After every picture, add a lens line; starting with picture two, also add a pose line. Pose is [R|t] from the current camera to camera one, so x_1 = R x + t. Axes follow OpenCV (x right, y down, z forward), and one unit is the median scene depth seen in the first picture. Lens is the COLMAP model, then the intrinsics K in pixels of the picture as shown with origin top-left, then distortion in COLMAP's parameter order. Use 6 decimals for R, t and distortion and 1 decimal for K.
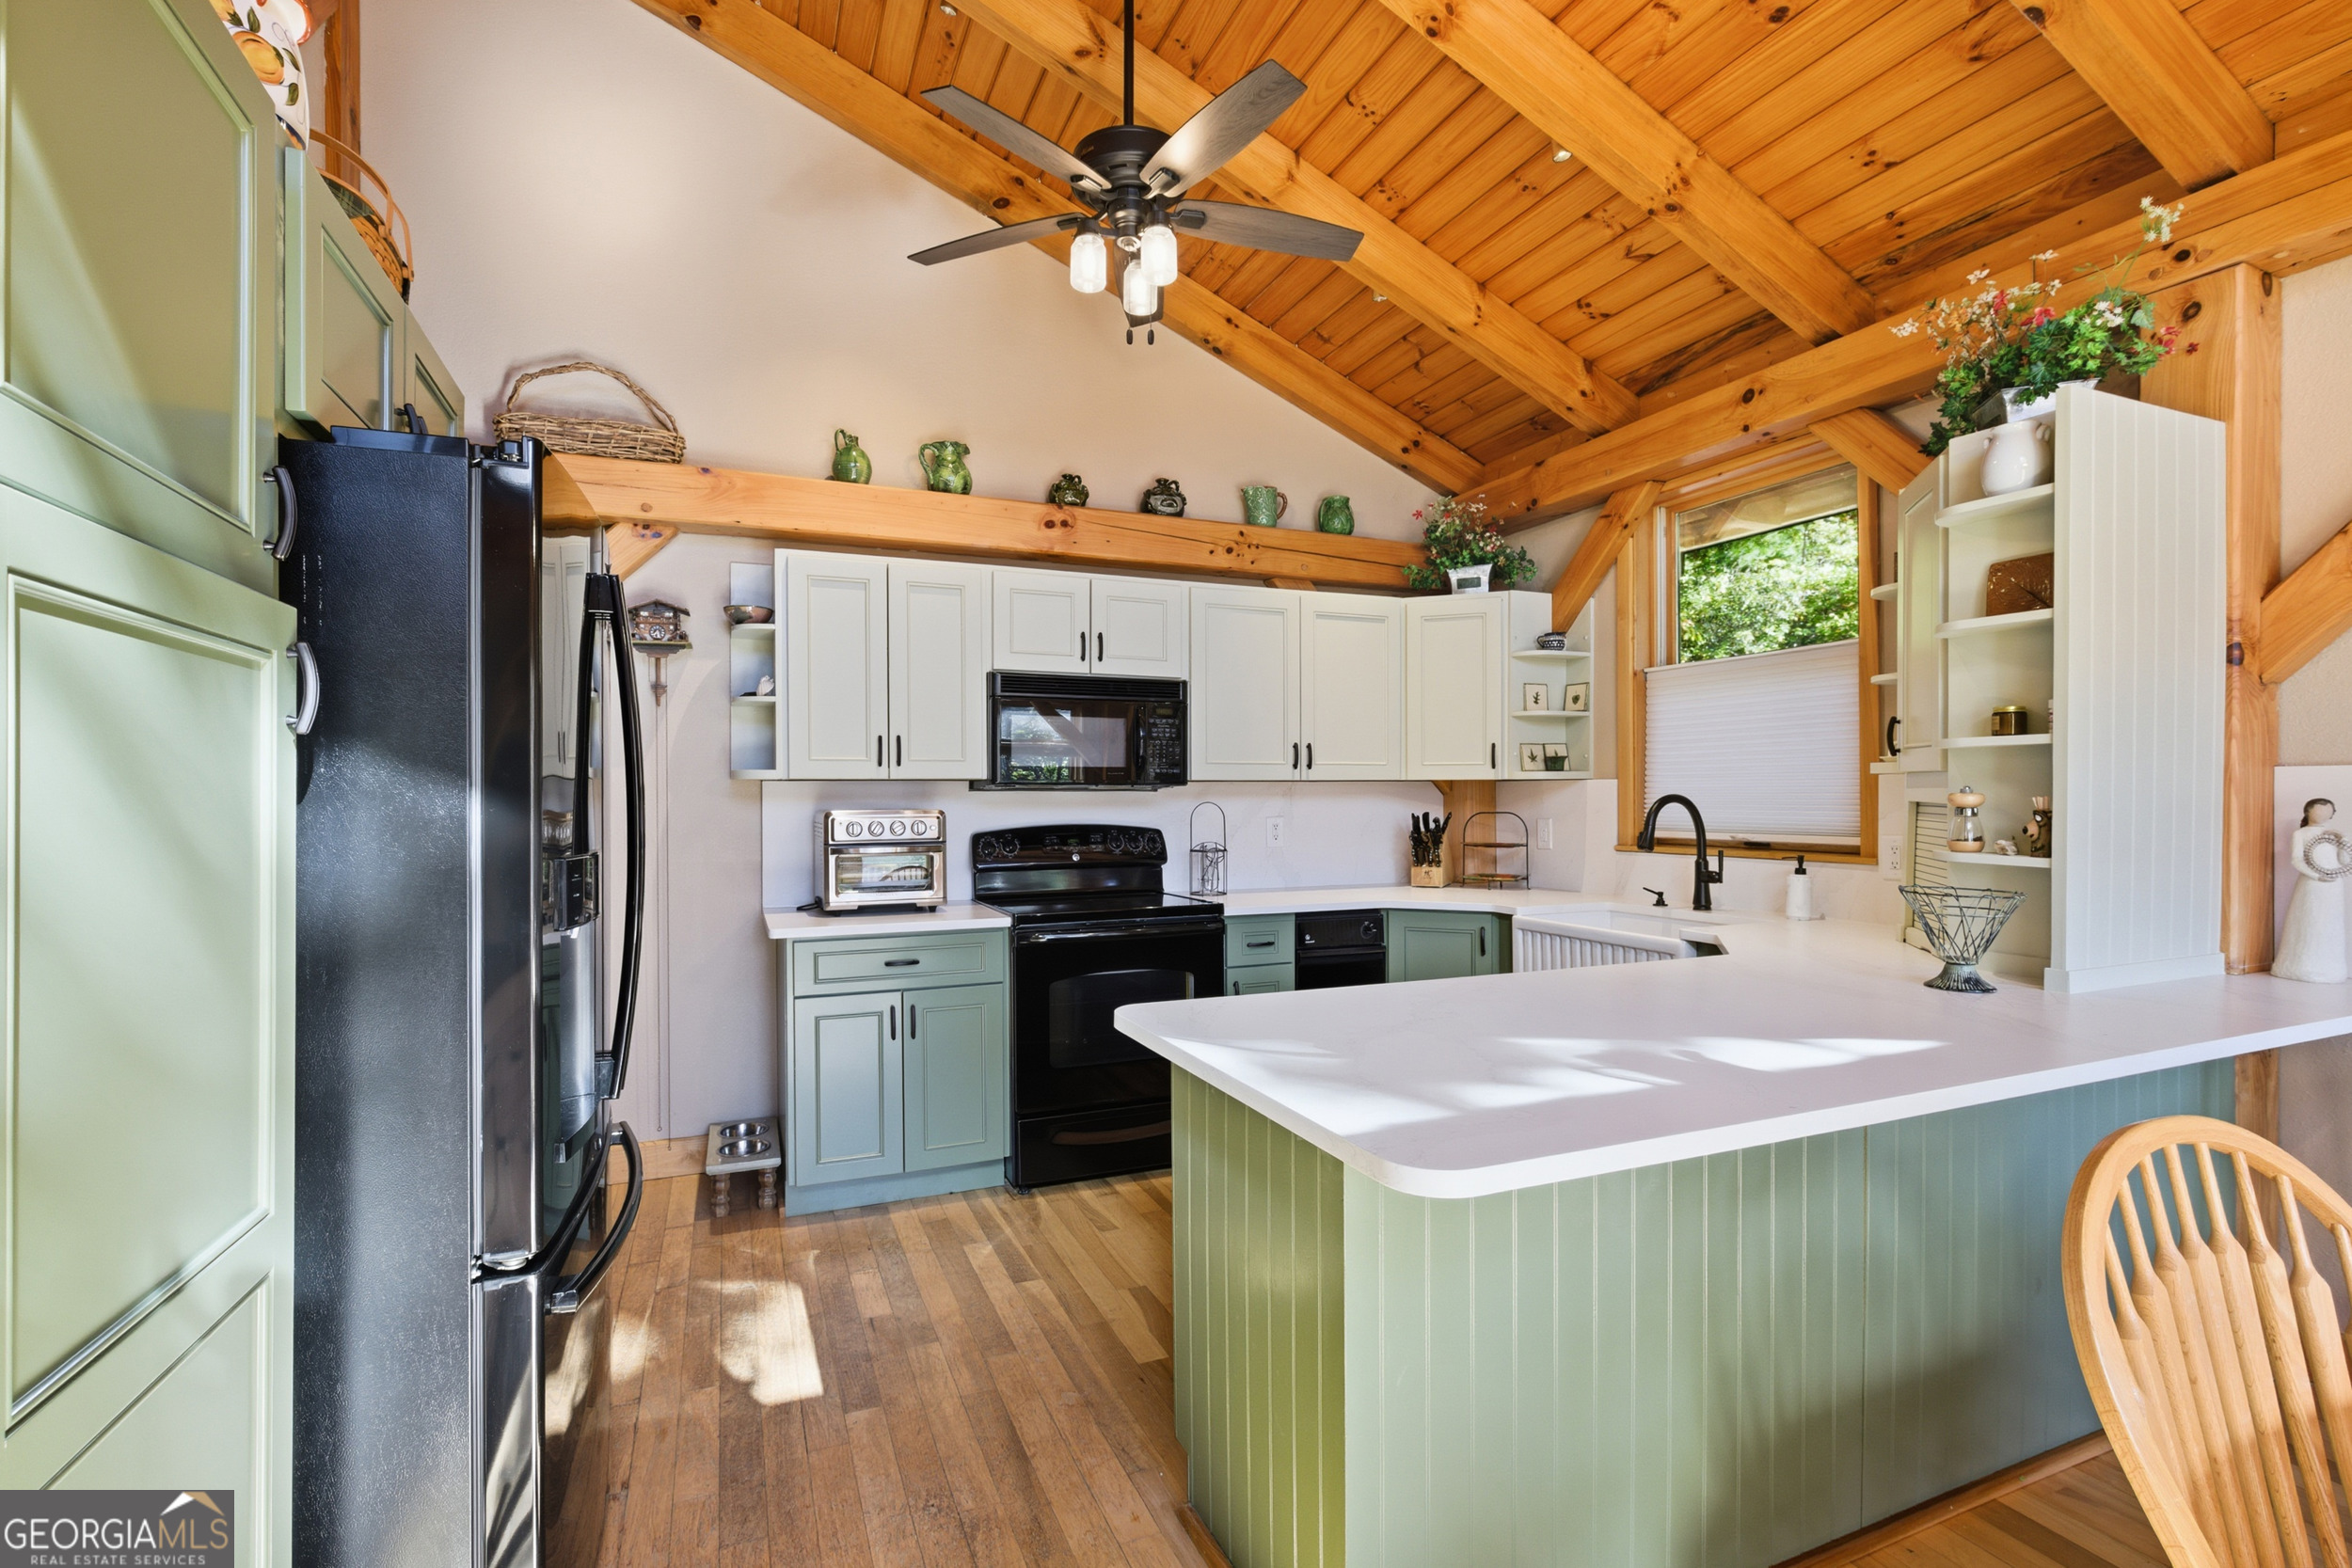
lens RADIAL K [[1059.6, 0, 1179.3], [0, 1059.6, 794.7], [0, 0, 1]] dist [-0.004881, 0.001109]
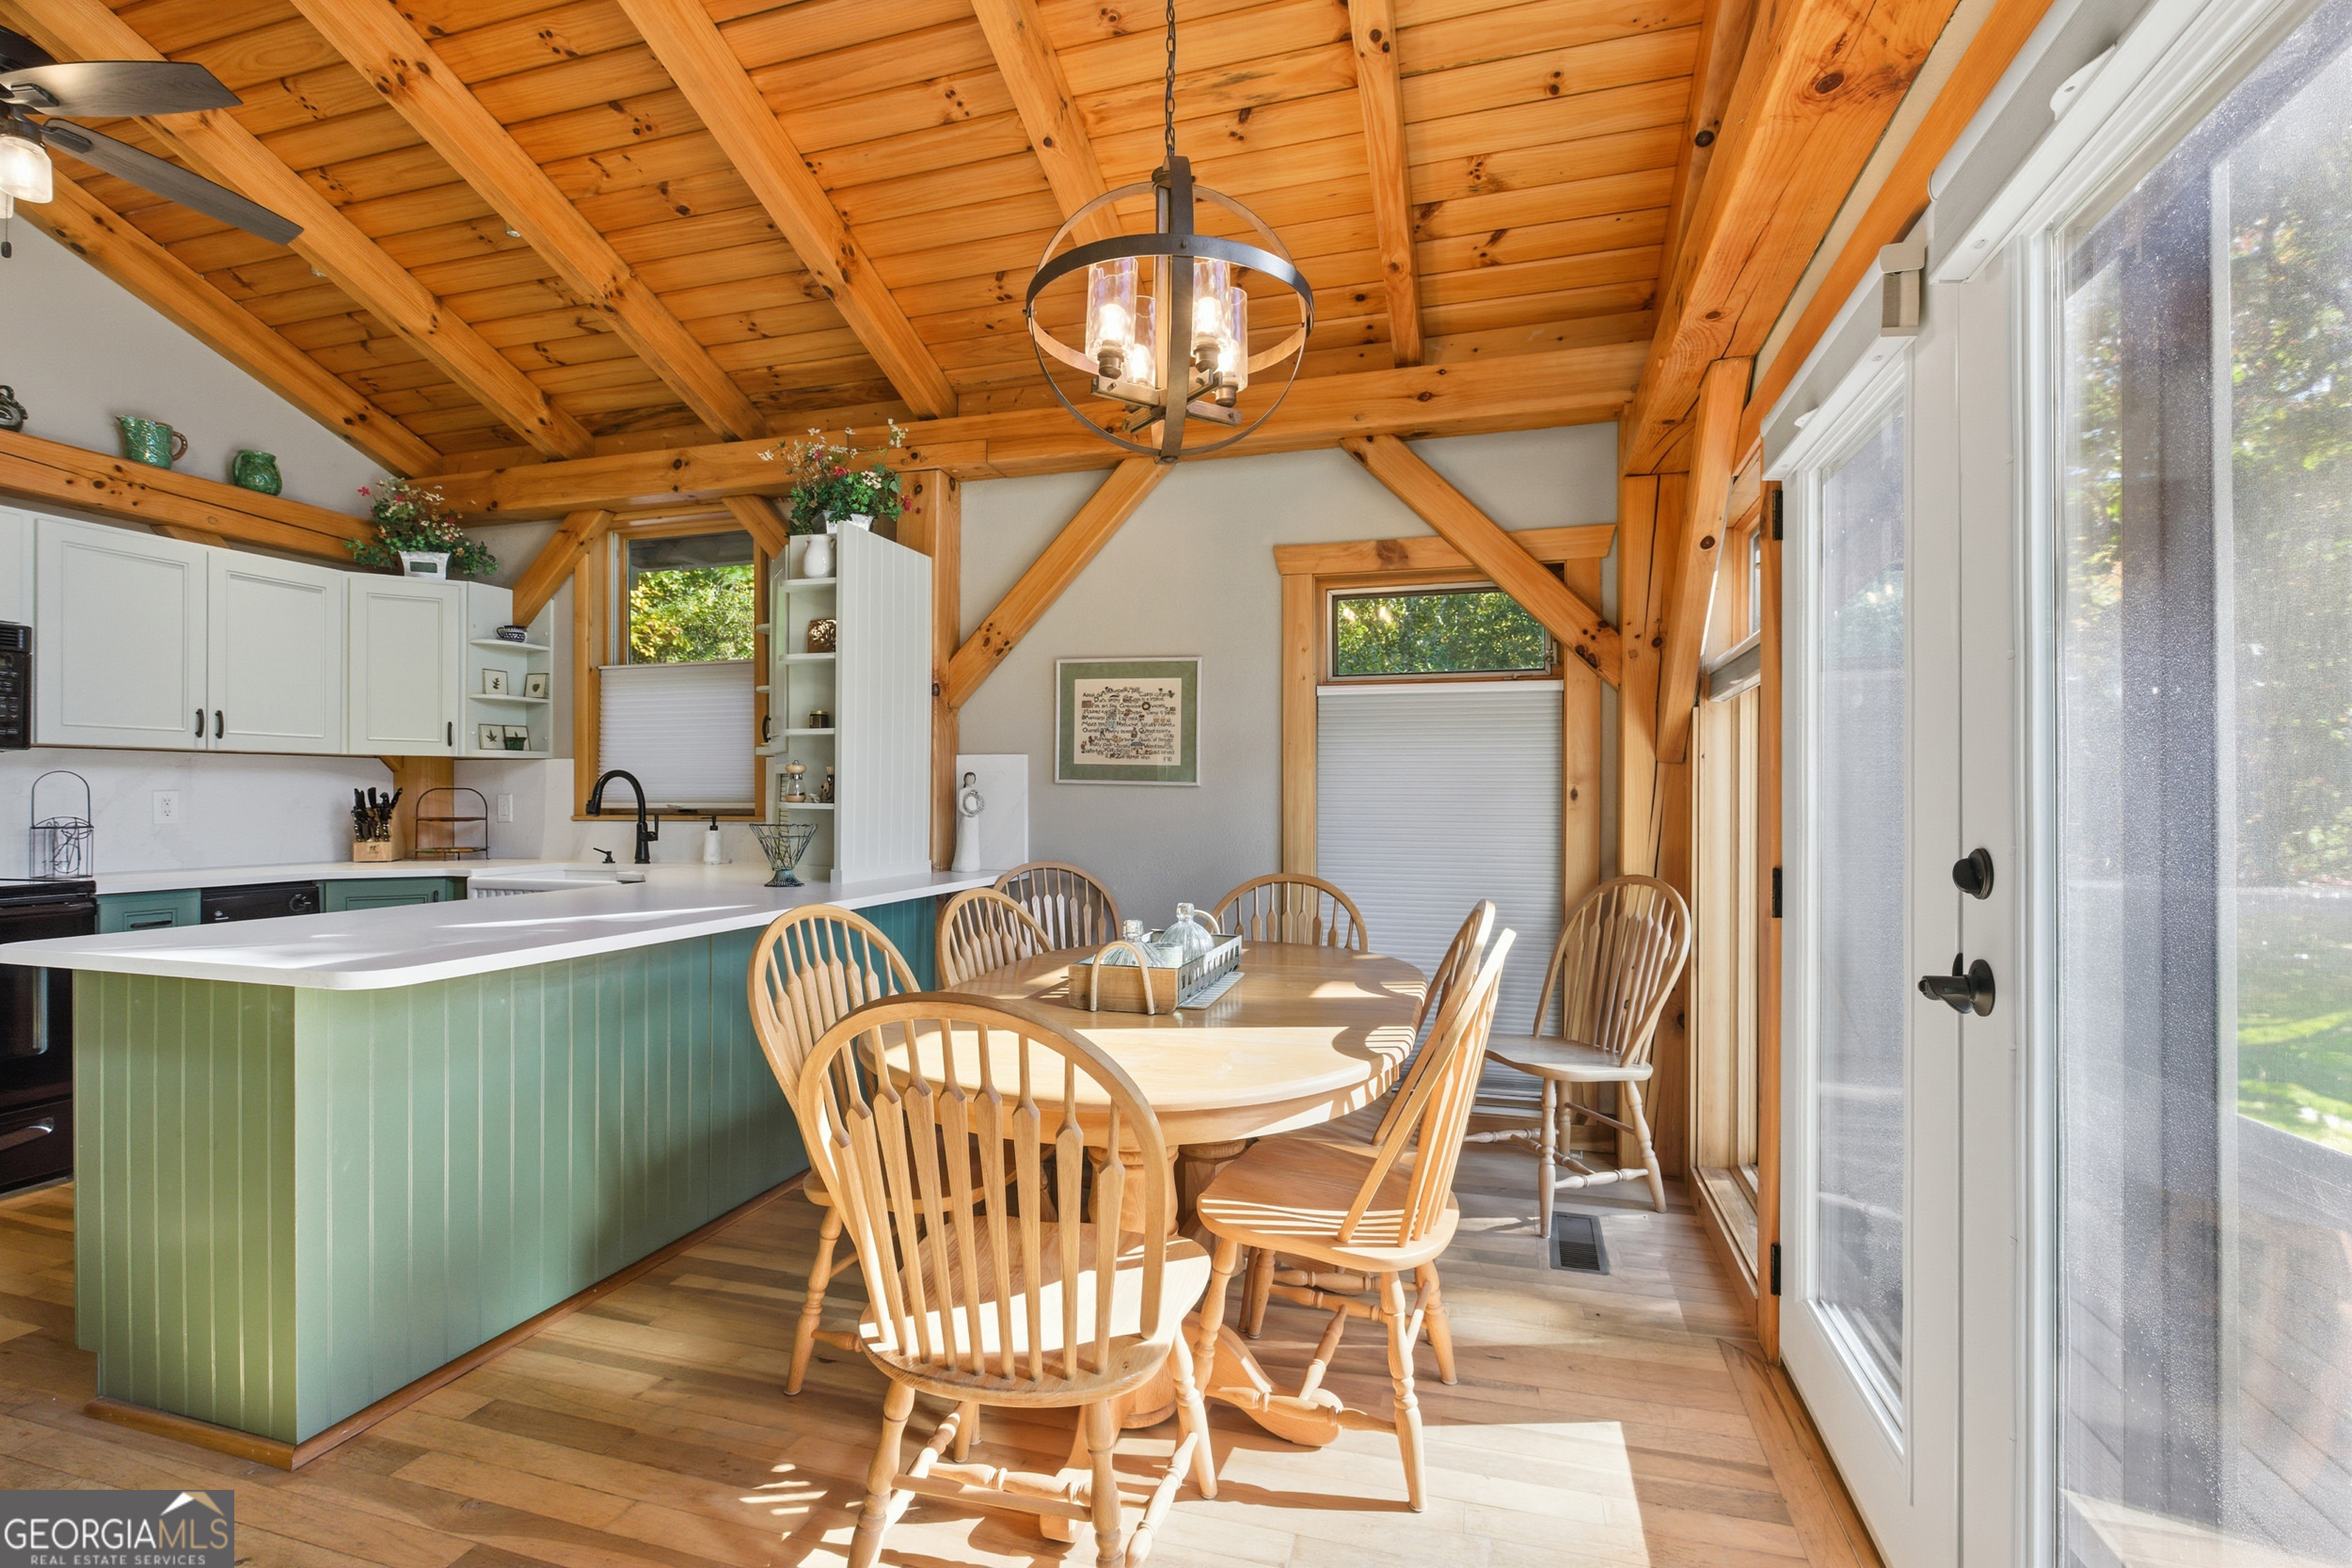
lens RADIAL K [[1059.6, 0, 1186.2], [0, 1059.6, 797.4], [0, 0, 1]] dist [-0.004881, 0.001109]
pose [[0.633859, 0.004018, 0.773438, -0.065906], [-0.002955, 0.999992, -0.002773, 0.032504], [-0.773443, -0.000528, 0.633865, -0.289705]]
